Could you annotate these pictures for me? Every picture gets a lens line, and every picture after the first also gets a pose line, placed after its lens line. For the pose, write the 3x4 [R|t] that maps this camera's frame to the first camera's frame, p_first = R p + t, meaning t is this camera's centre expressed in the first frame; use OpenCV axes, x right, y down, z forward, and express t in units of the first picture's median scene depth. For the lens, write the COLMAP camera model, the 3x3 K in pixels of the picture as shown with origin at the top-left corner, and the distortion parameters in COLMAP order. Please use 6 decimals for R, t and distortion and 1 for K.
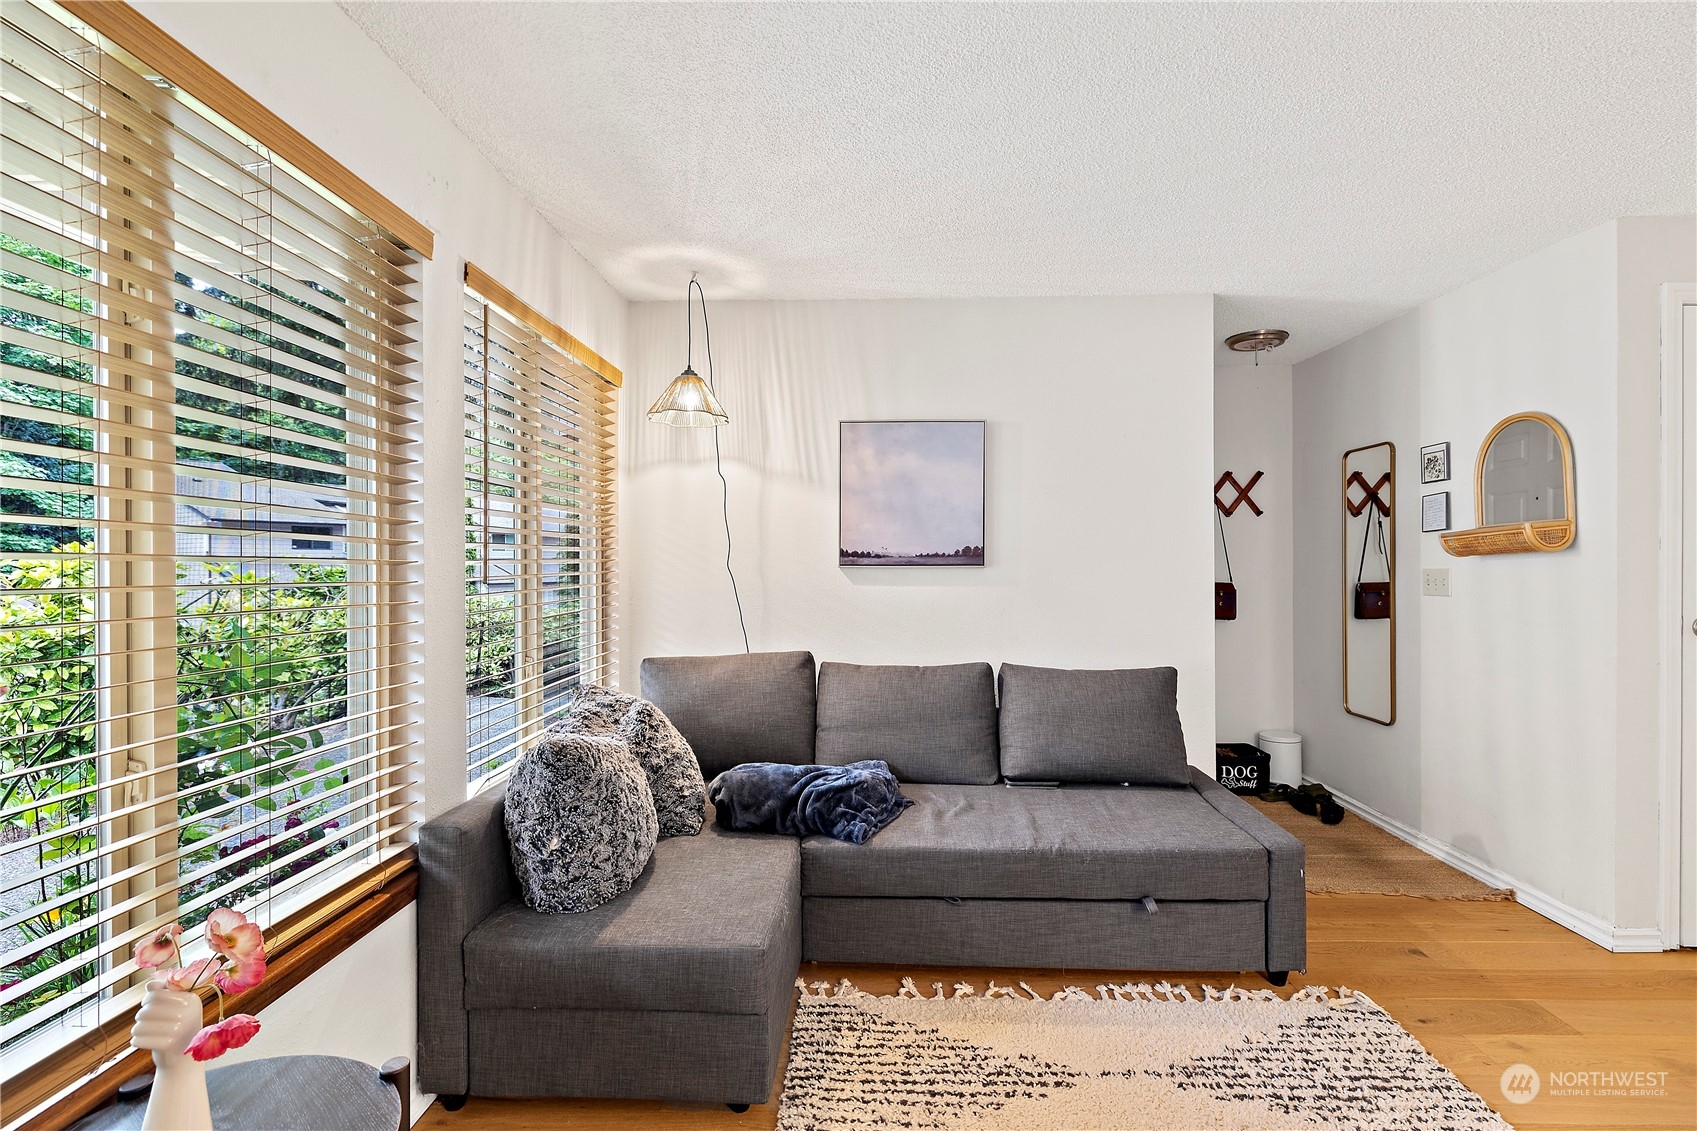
lens RADIAL K [[800.2, 0, 846.0], [0, 800.2, 560.9], [0, 0, 1]] dist [-0.005917, -0.000041]
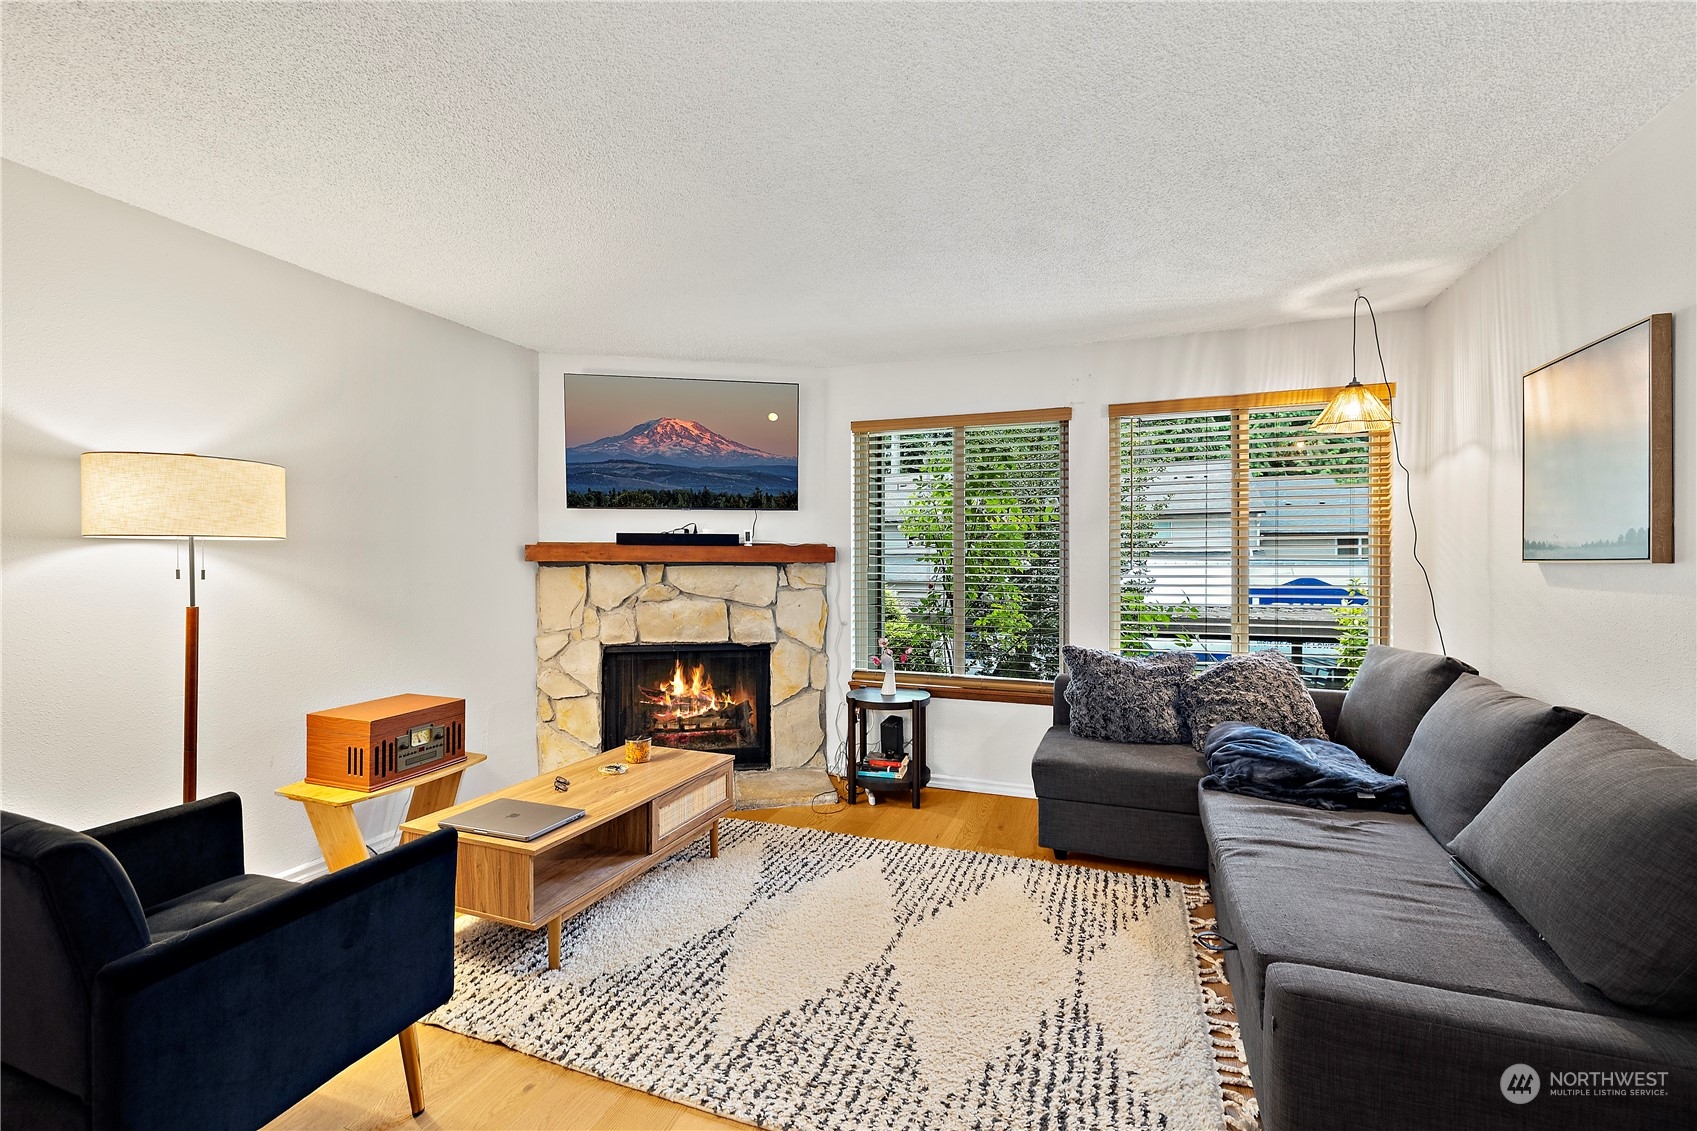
lens RADIAL K [[712.5, 0, 840.0], [0, 712.5, 576.9], [0, 0, 1]] dist [-0.004813, -0.000449]
pose [[-0.340033, 0.020593, -0.940188, 1.064972], [0.000641, 0.999765, 0.021666, 0.007282], [0.940413, 0.006764, -0.339966, 0.740164]]
